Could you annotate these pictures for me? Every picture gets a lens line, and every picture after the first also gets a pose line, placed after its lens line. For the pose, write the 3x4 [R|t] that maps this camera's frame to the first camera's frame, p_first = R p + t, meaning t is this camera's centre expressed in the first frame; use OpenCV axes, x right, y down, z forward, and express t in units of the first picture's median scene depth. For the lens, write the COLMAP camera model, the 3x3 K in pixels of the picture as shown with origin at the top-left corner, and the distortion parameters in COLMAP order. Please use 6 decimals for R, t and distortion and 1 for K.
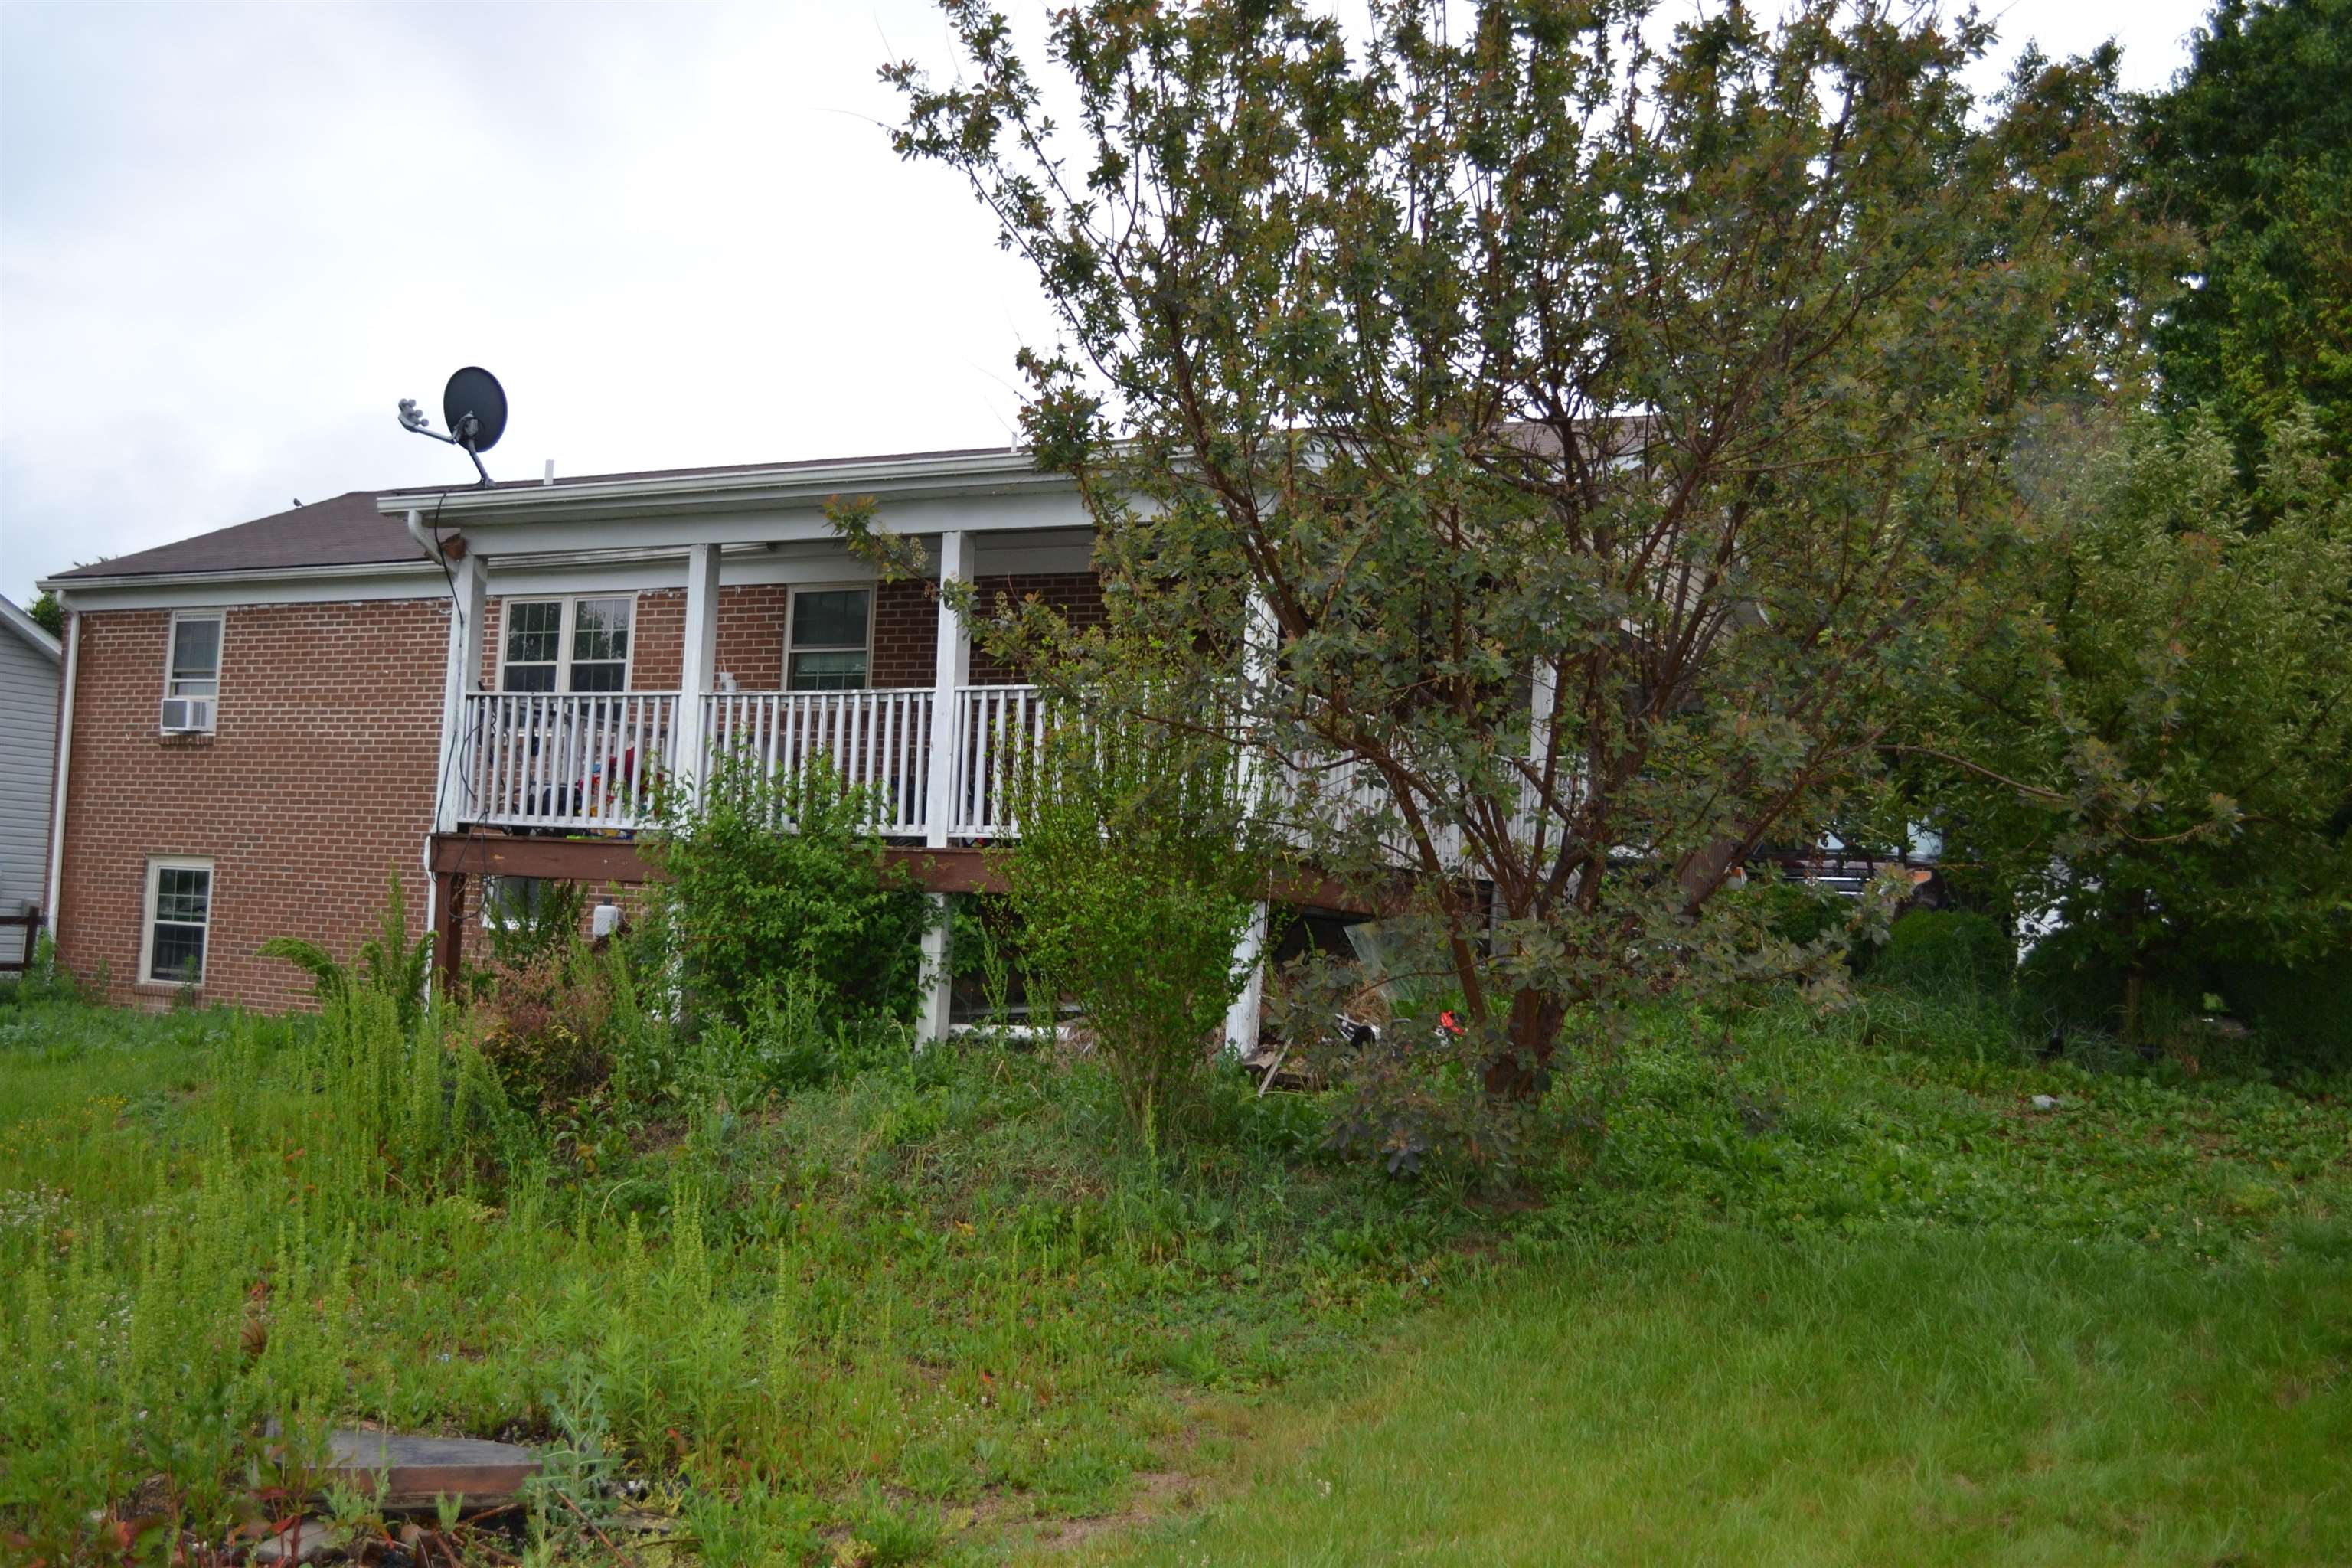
lens RADIAL K [[2301.8, 0, 1175.7], [0, 2301.8, 780.9], [0, 0, 1]] dist [-0.050636, 0.000000]
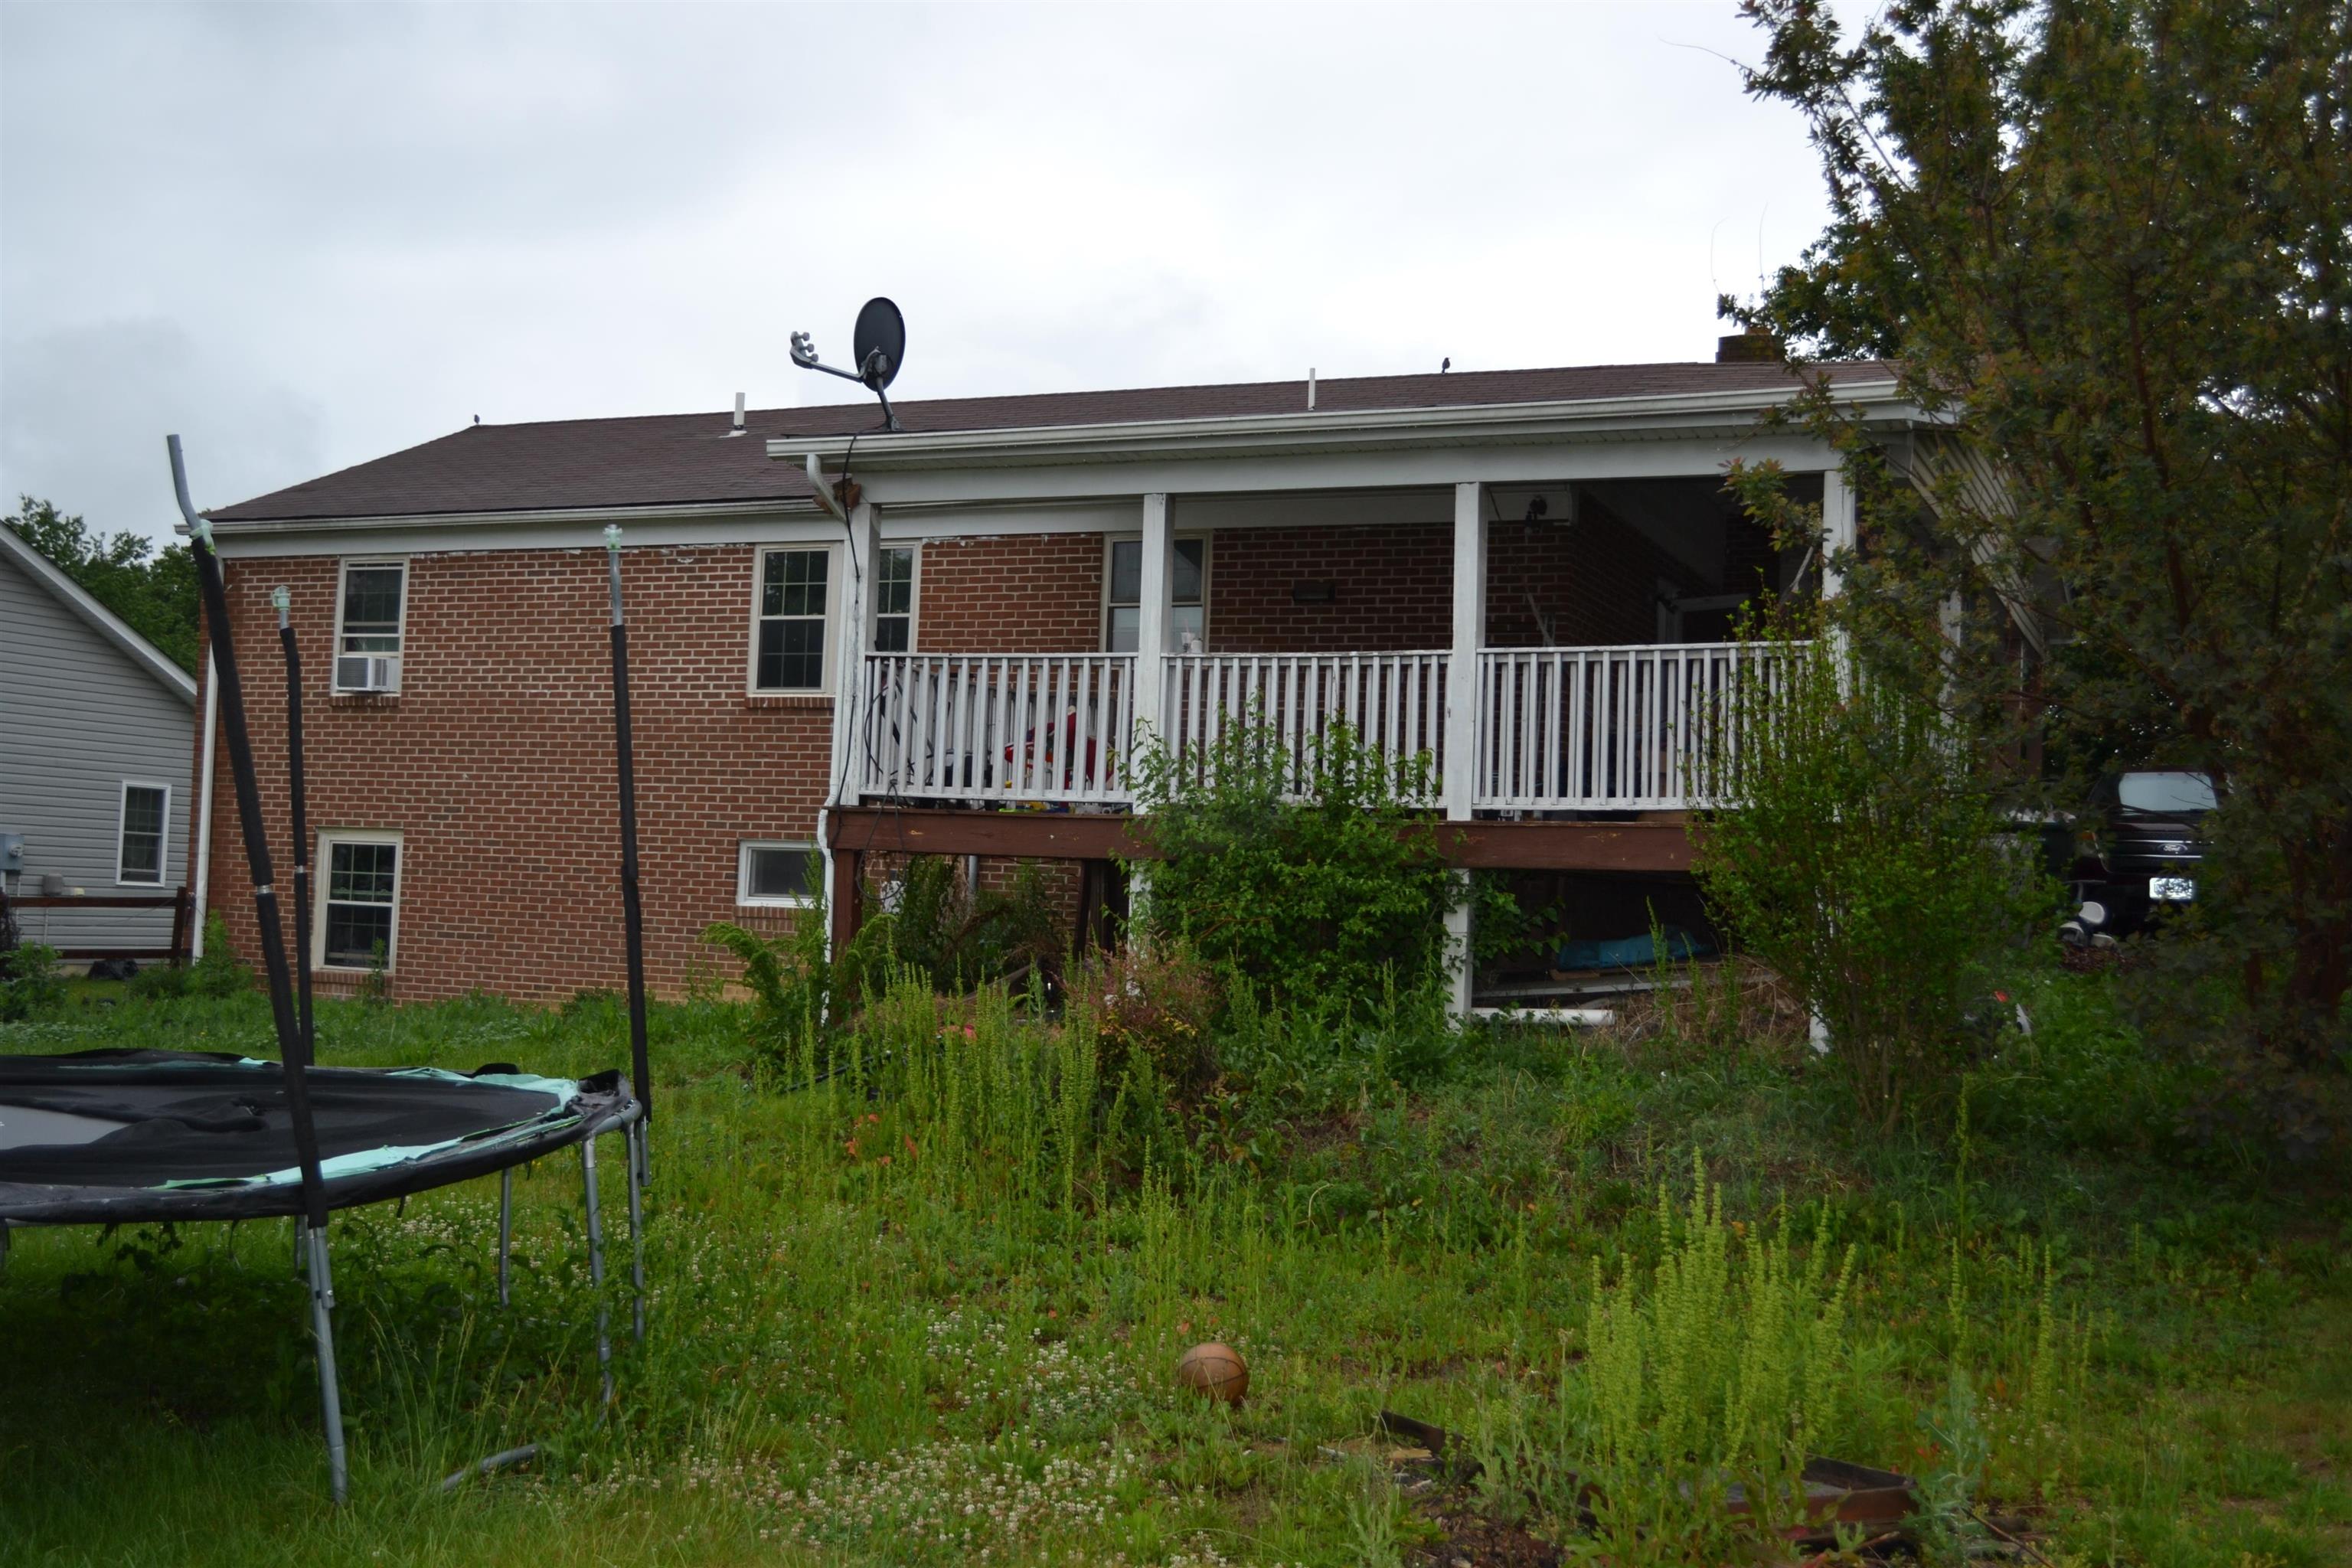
lens RADIAL K [[2484.8, 0, 1176.6], [0, 2484.8, 787.1], [0, 0, 1]] dist [-0.042171, 0.000000]
pose [[0.998056, -0.005574, 0.062076, -0.248077], [0.004156, 0.999728, 0.022950, -0.007256], [-0.062187, -0.022647, 0.997808, -0.001922]]
